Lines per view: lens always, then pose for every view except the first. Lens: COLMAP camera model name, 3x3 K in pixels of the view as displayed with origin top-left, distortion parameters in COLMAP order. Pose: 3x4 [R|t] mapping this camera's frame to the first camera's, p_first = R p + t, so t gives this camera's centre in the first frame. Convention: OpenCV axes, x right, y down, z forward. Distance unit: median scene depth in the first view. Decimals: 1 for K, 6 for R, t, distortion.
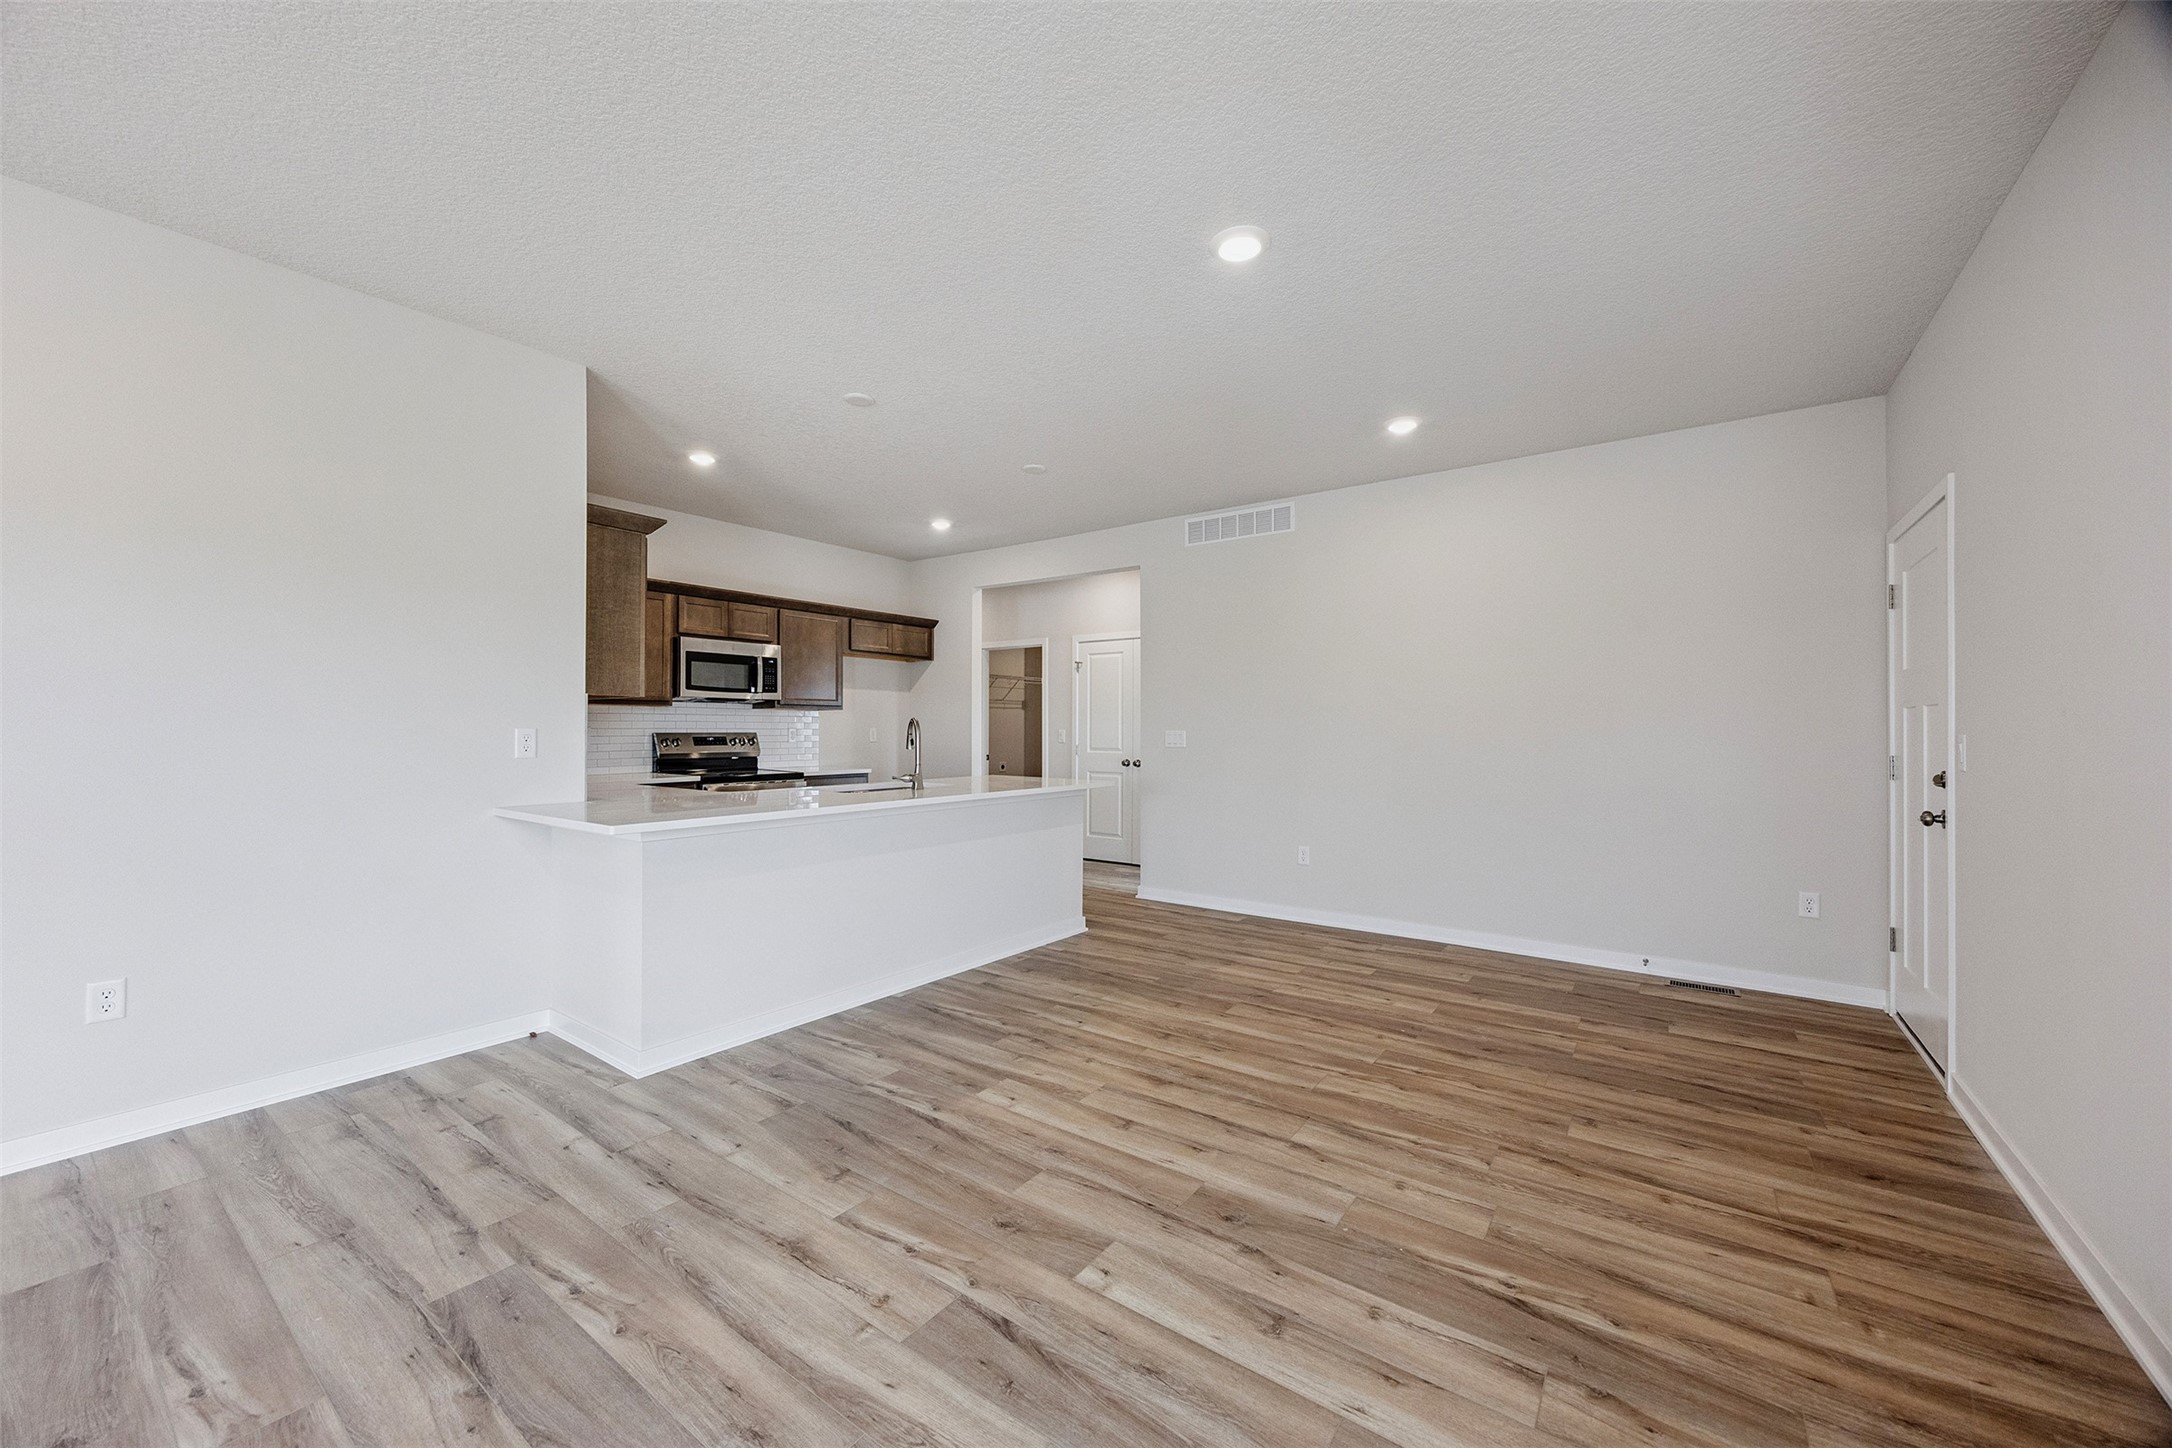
lens RADIAL K [[844.7, 0, 1108.2], [0, 844.7, 713.5], [0, 0, 1]] dist [-0.000788, -0.000103]
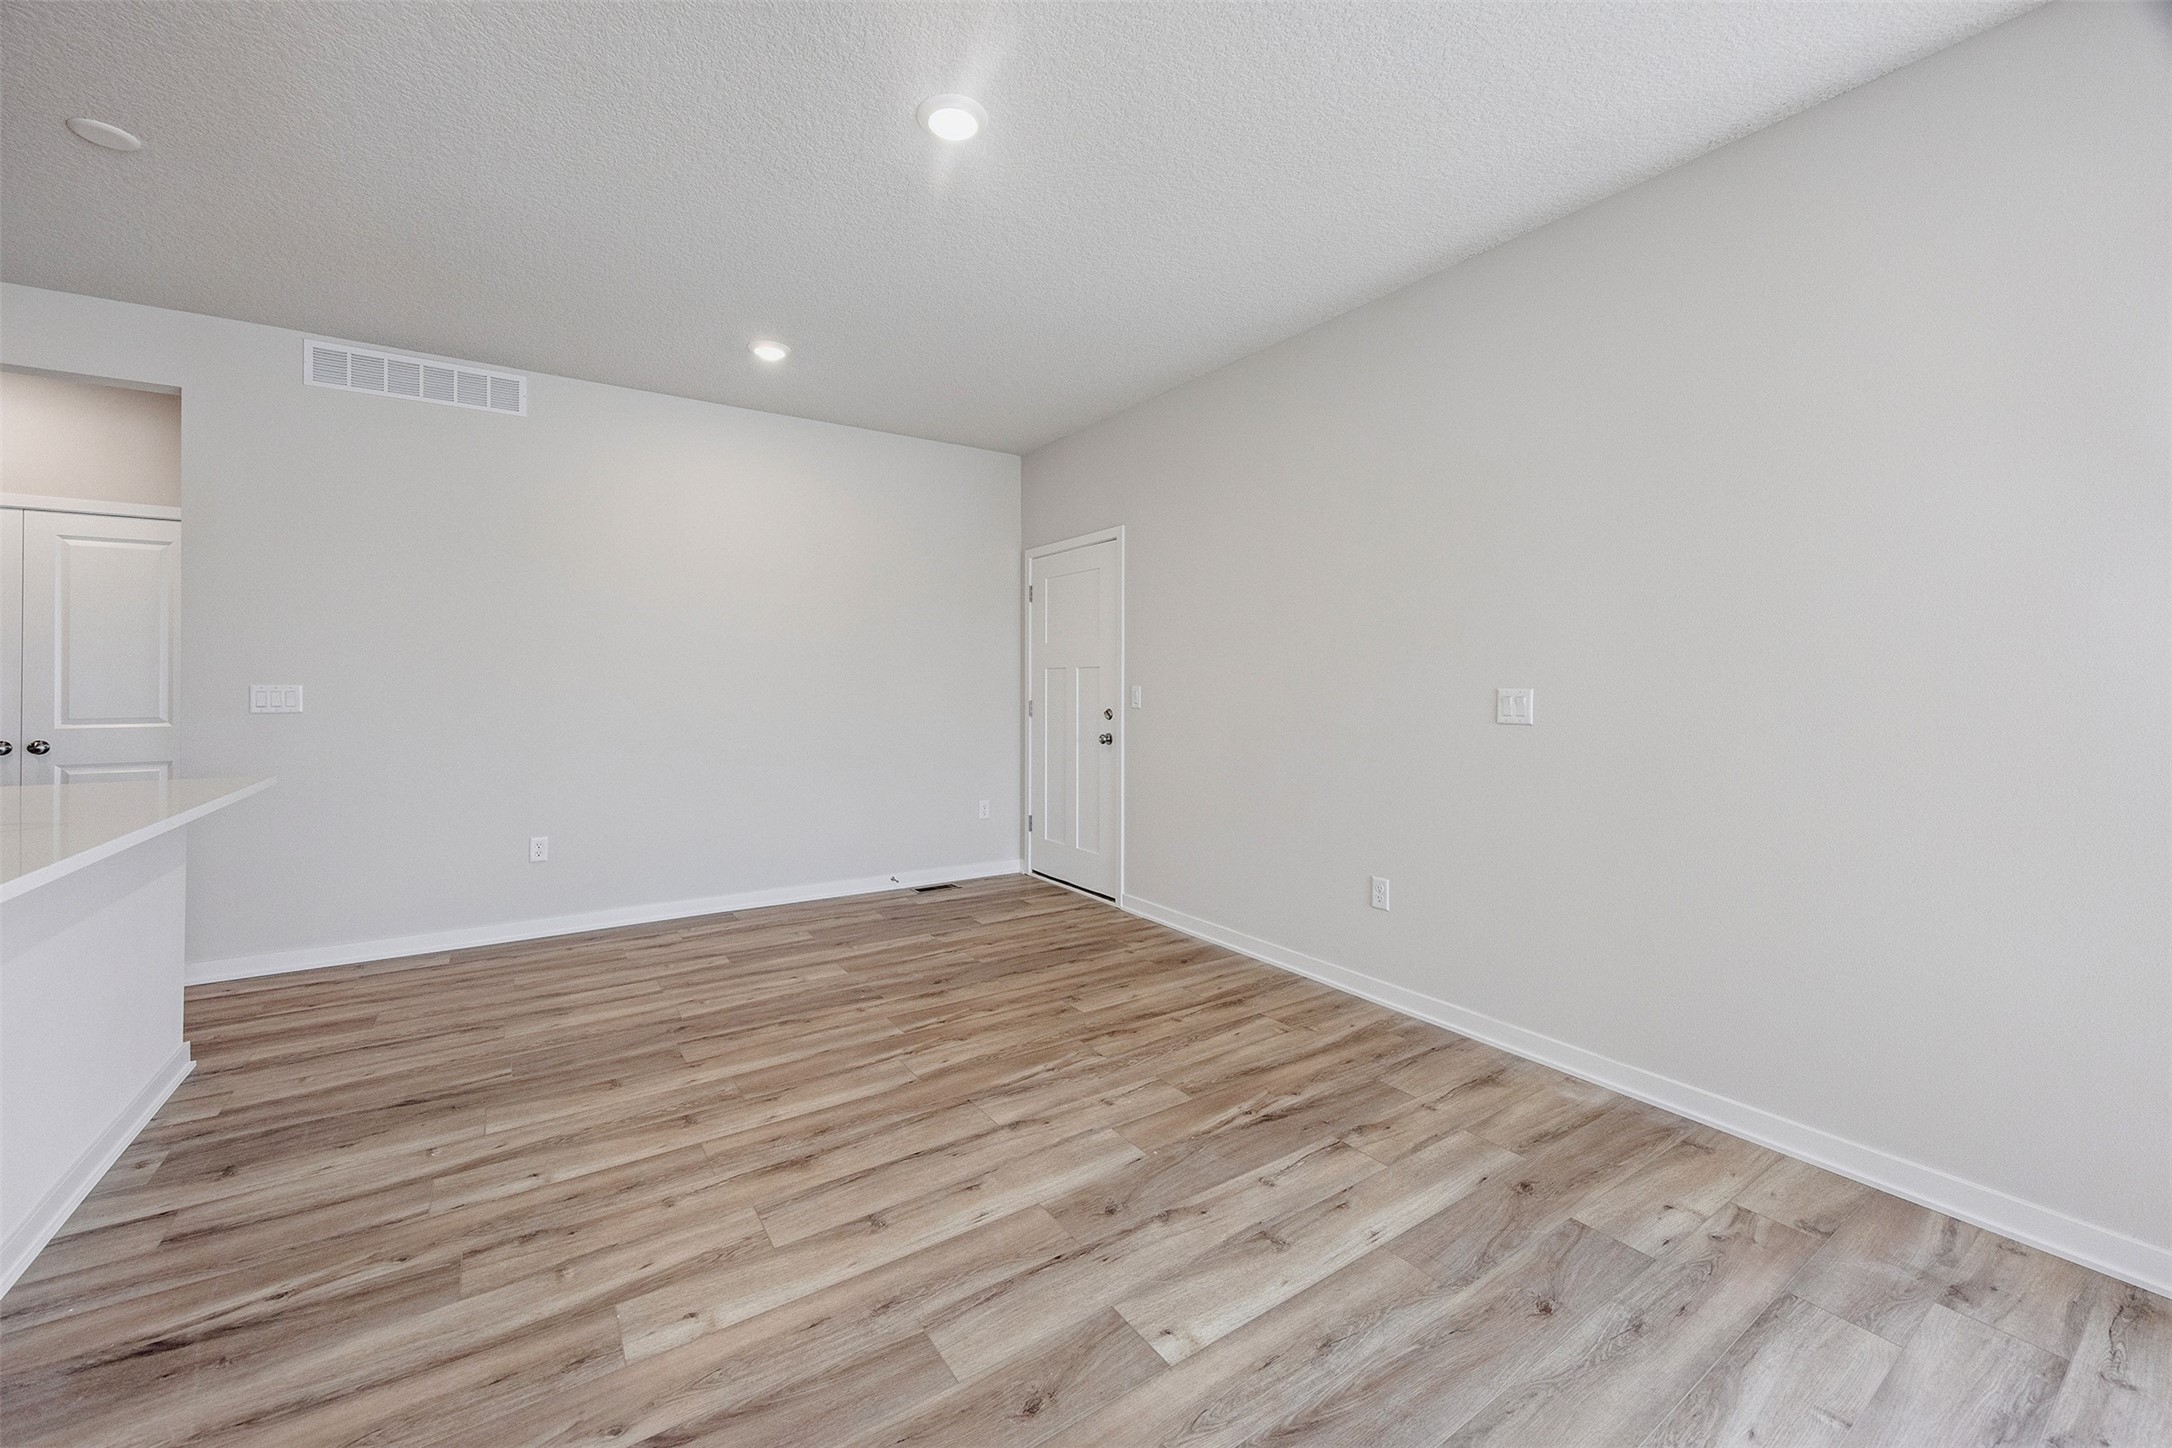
lens RADIAL K [[821.8, 0, 1085.6], [0, 821.8, 672.3], [0, 0, 1]] dist [-0.004925, 0.000093]
pose [[0.354077, 0.011778, 0.935142, -0.512455], [-0.017805, 0.999824, -0.005851, 0.009278], [-0.935047, -0.014579, 0.354225, 0.512210]]
